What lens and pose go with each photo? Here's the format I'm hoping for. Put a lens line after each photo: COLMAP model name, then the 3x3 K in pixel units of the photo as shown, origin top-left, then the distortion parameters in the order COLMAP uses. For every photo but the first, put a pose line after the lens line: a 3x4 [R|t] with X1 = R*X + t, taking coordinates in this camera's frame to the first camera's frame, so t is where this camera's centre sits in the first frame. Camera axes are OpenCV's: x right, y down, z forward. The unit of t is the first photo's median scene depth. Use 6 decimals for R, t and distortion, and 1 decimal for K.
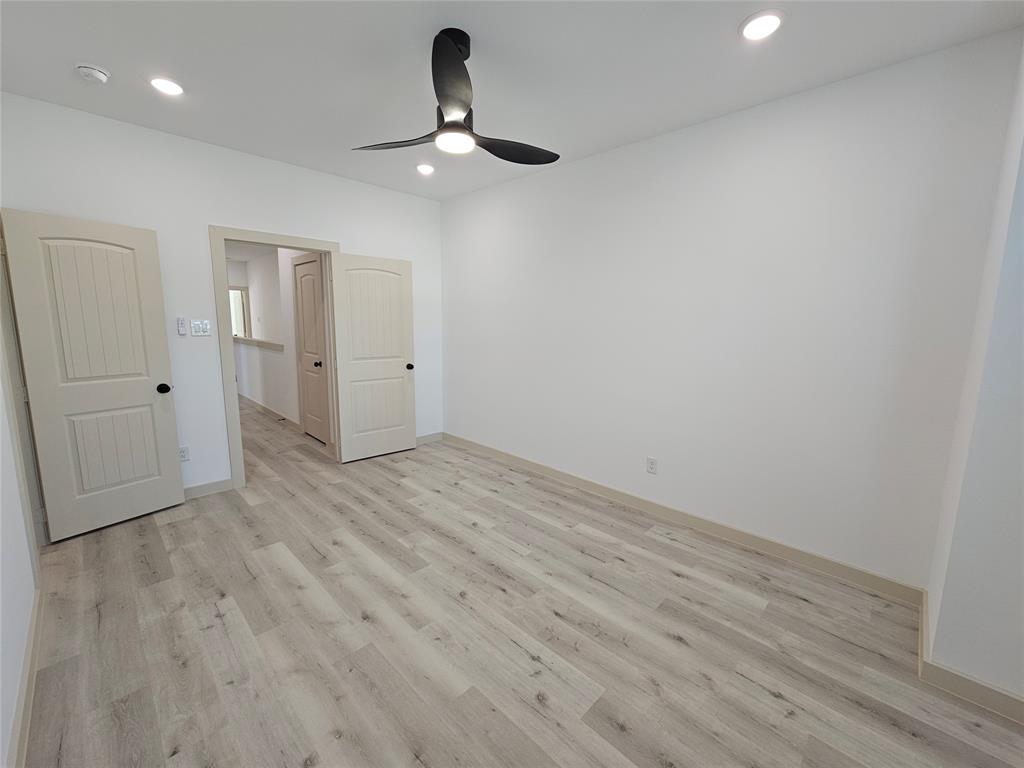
lens RADIAL K [[417.8, 0, 515.1], [0, 417.8, 378.1], [0, 0, 1]] dist [-0.000085, 0.000019]
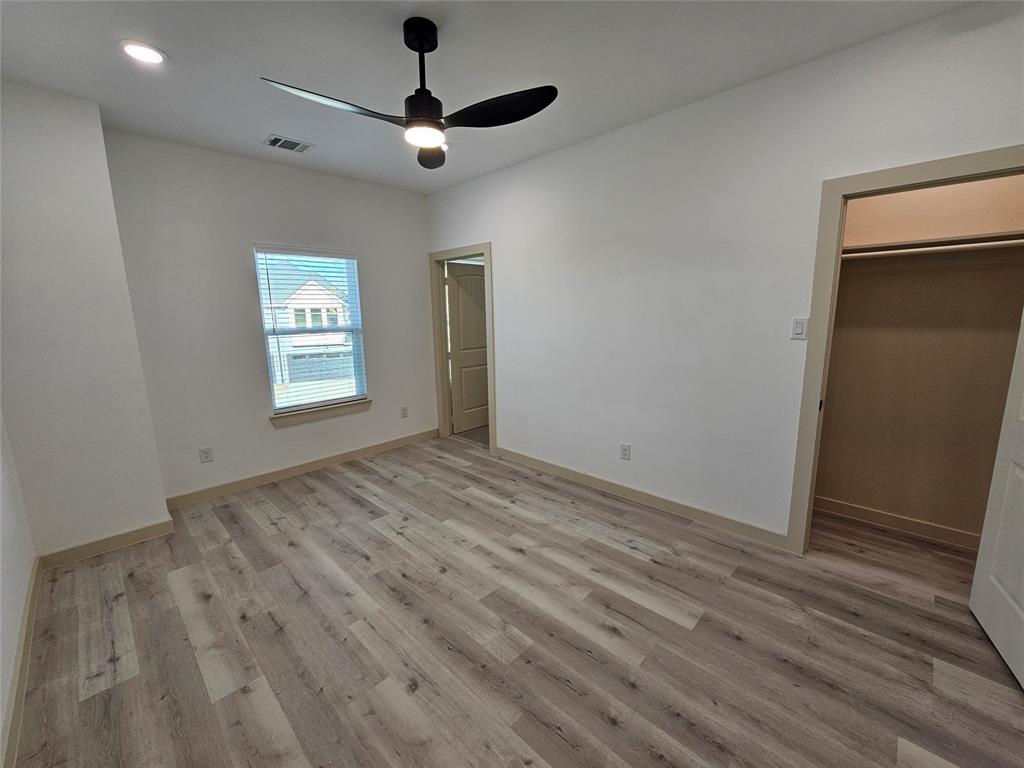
lens RADIAL K [[417.8, 0, 513.6], [0, 417.8, 378.7], [0, 0, 1]] dist [-0.000085, 0.000019]
pose [[-0.999985, -0.000039, 0.005554, -0.314111], [0.001605, 0.955239, 0.295831, -0.281538], [-0.005317, 0.295836, -0.955224, 1.891679]]
